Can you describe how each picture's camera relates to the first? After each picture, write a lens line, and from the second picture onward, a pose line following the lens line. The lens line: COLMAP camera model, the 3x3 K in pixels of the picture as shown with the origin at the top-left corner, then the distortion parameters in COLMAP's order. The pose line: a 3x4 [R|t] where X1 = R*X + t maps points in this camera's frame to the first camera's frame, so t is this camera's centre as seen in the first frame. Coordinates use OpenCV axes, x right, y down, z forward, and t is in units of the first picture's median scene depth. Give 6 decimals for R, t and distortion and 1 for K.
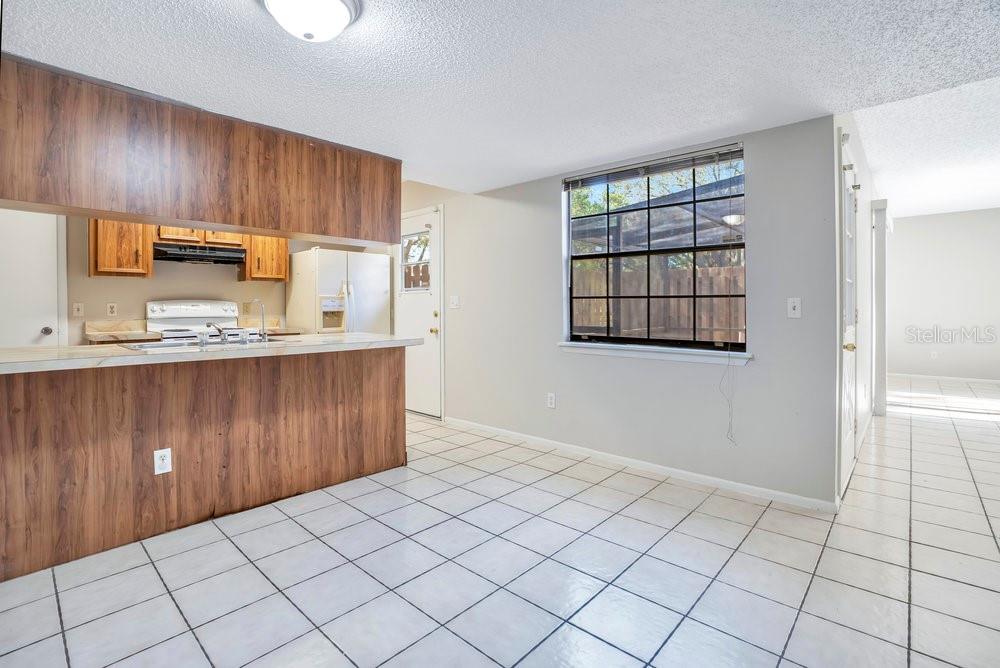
lens RADIAL K [[487.7, 0, 498.6], [0, 487.7, 306.8], [0, 0, 1]] dist [-0.028629, 0.011058]
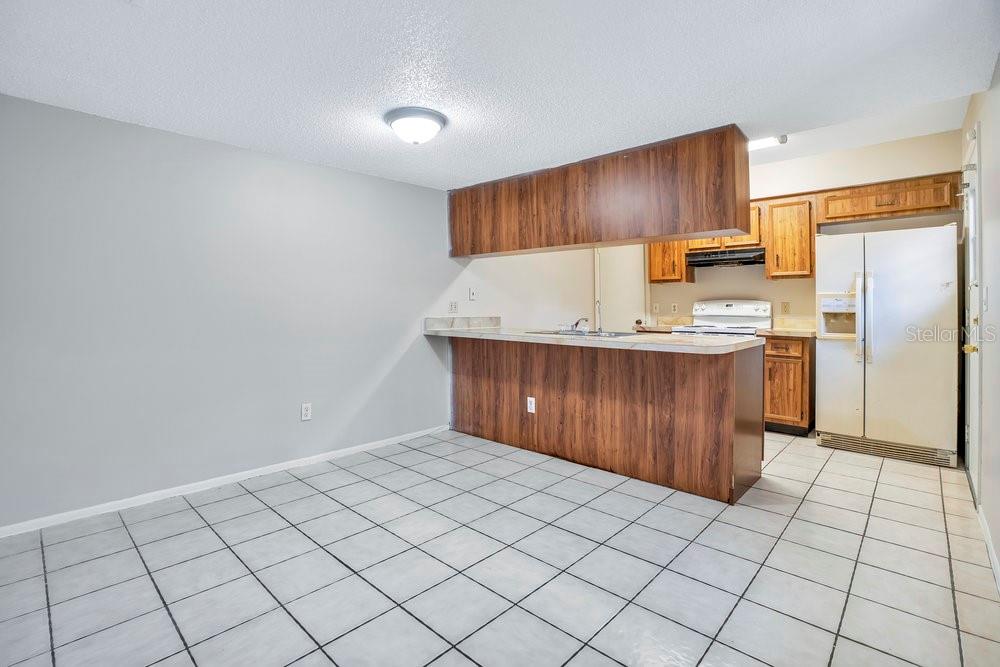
lens RADIAL K [[487.7, 0, 498.6], [0, 487.7, 306.3], [0, 0, 1]] dist [-0.028629, 0.011058]
pose [[-0.008600, 0.003305, -0.999958, 0.682008], [-0.002324, 0.999992, 0.003325, -0.003357], [0.999960, 0.002353, -0.008592, 0.700550]]
